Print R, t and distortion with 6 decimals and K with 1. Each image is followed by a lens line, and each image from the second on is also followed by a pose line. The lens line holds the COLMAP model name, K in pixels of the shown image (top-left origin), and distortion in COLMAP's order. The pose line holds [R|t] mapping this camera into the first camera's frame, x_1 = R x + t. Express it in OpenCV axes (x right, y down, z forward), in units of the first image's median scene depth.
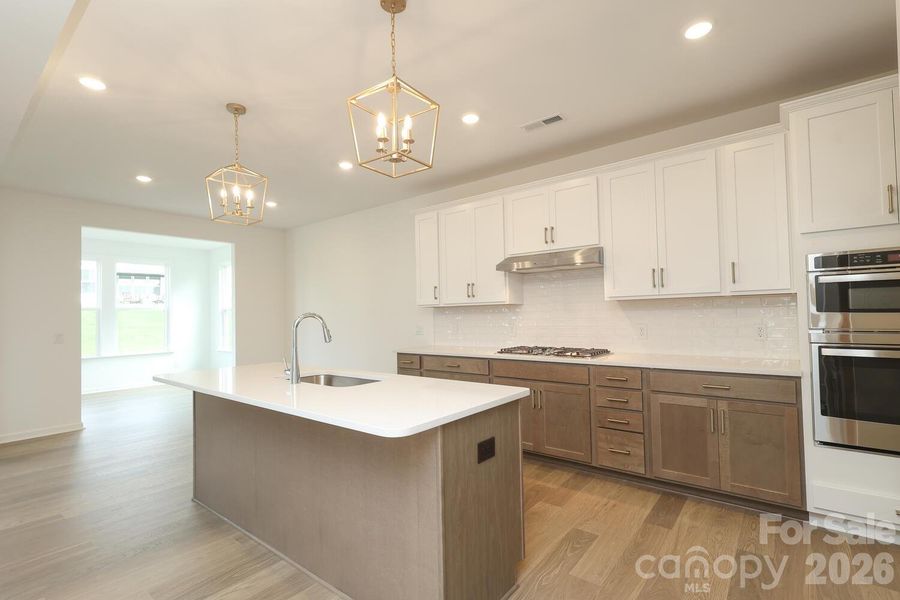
lens RADIAL K [[433.4, 0, 436.4], [0, 433.4, 313.9], [0, 0, 1]] dist [0.046218, -0.000108]
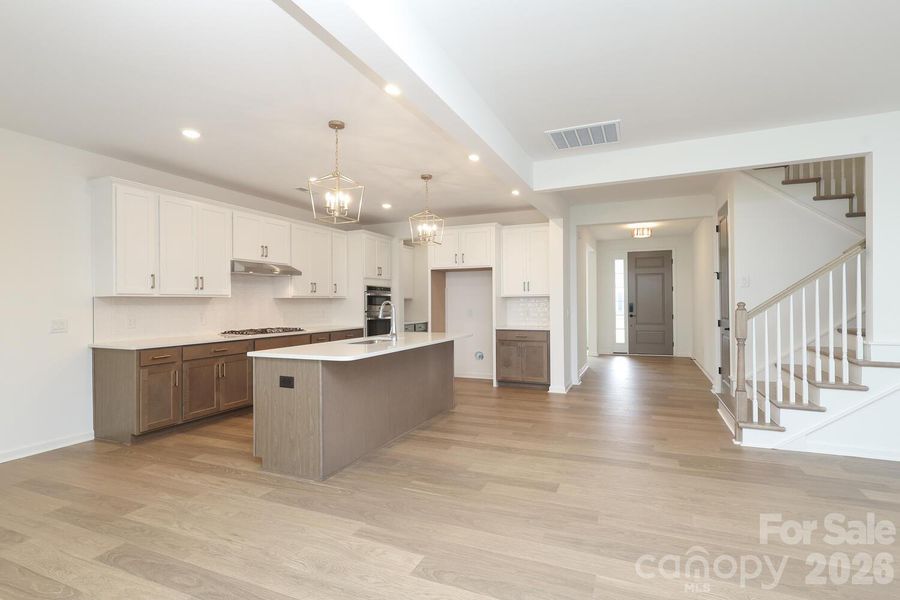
lens RADIAL K [[427.0, 0, 450.0], [0, 427.0, 300.0], [0, 0, 1]] dist [-0.001127, -0.000307]
pose [[-0.259408, 0.035527, 0.965114, -1.495516], [0.019143, 0.999316, -0.031640, 0.045256], [-0.965578, 0.010268, -0.259910, 0.912053]]
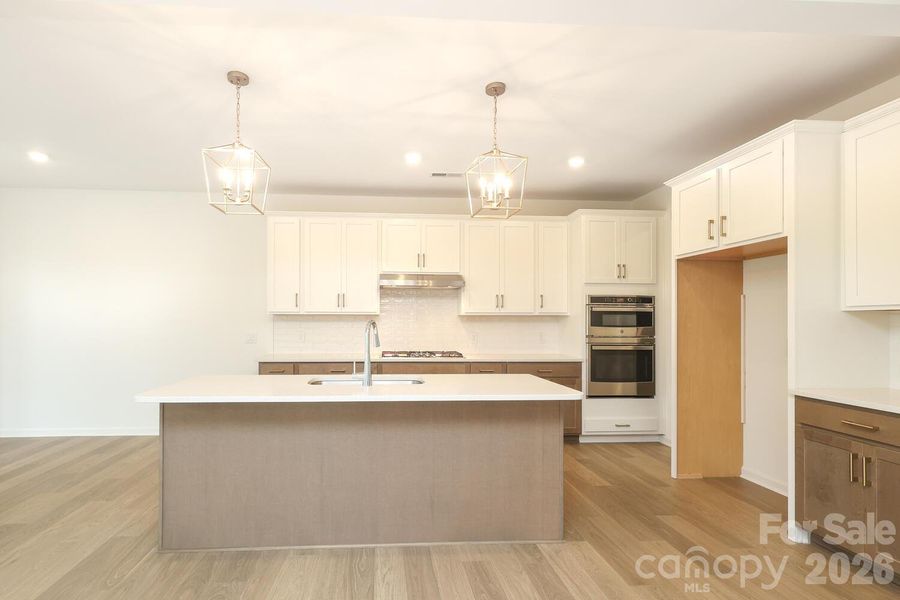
lens RADIAL K [[452.2, 0, 412.7], [0, 452.2, 321.4], [0, 0, 1]] dist [0.003149, 0.000329]
pose [[0.726406, 0.028447, 0.686677, -0.744764], [-0.020762, 0.999595, -0.019446, 0.020894], [-0.686952, -0.000131, 0.726703, 0.103704]]
